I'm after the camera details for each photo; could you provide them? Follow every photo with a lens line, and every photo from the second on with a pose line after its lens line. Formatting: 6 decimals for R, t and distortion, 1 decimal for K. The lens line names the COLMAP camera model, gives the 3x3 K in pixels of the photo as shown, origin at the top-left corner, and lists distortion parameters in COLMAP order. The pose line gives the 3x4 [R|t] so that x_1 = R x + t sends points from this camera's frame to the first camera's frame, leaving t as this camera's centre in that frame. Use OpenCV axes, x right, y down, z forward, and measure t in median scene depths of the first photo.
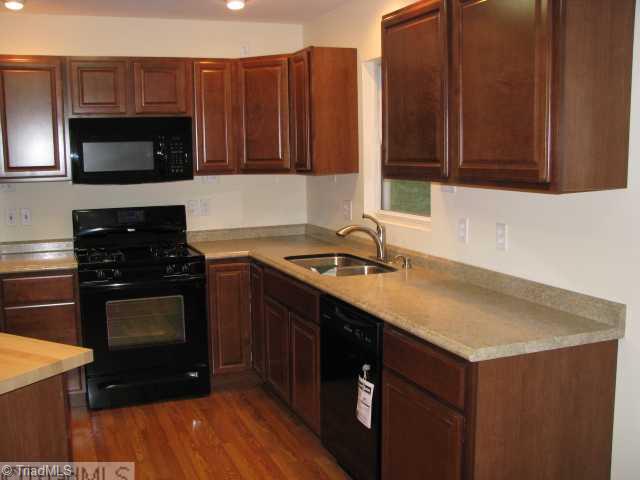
lens RADIAL K [[693.4, 0, 322.3], [0, 693.4, 243.1], [0, 0, 1]] dist [-0.093092, 0.000000]
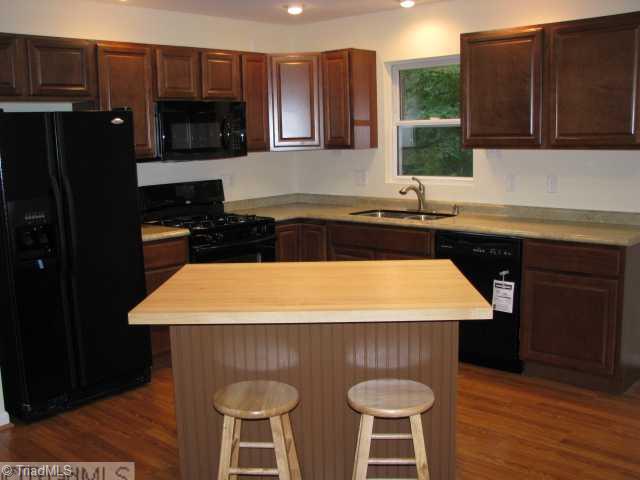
lens RADIAL K [[693.4, 0, 317.9], [0, 693.4, 235.3], [0, 0, 1]] dist [-0.093092, 0.000000]
pose [[0.892776, -0.068808, 0.445215, -0.657030], [0.067167, 0.997552, 0.019484, 0.029753], [-0.445466, 0.012508, 0.895212, -0.104702]]
